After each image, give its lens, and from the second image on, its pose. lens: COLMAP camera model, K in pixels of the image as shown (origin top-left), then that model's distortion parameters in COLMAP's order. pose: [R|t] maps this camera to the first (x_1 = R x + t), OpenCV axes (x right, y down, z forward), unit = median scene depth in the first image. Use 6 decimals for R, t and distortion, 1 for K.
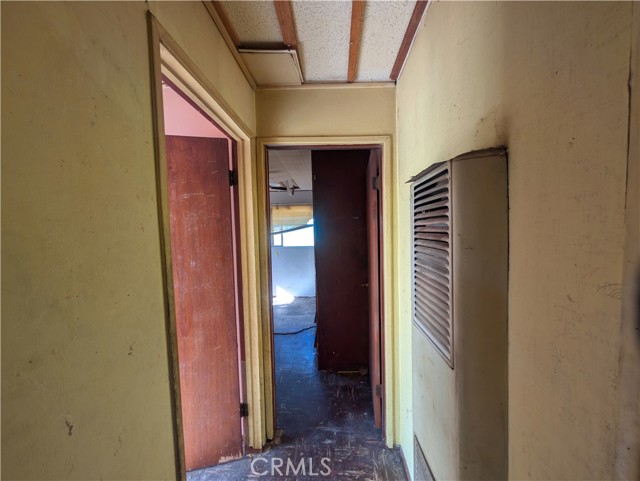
lens RADIAL K [[240.8, 0, 319.5], [0, 240.8, 240.4], [0, 0, 1]] dist [-0.001474, -0.000022]
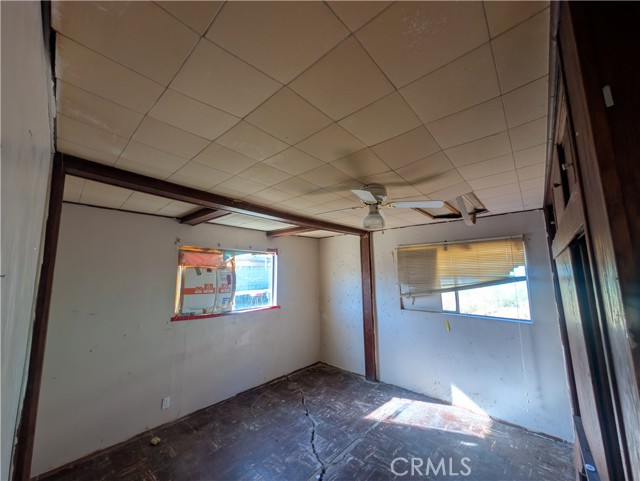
lens RADIAL K [[240.8, 0, 317.0], [0, 240.8, 243.0], [0, 0, 1]] dist [-0.001474, -0.000022]
pose [[0.774902, -0.074478, -0.627678, -0.043804], [-0.036210, 0.986172, -0.161719, -0.038583], [0.631043, 0.148044, 0.761490, 0.329933]]
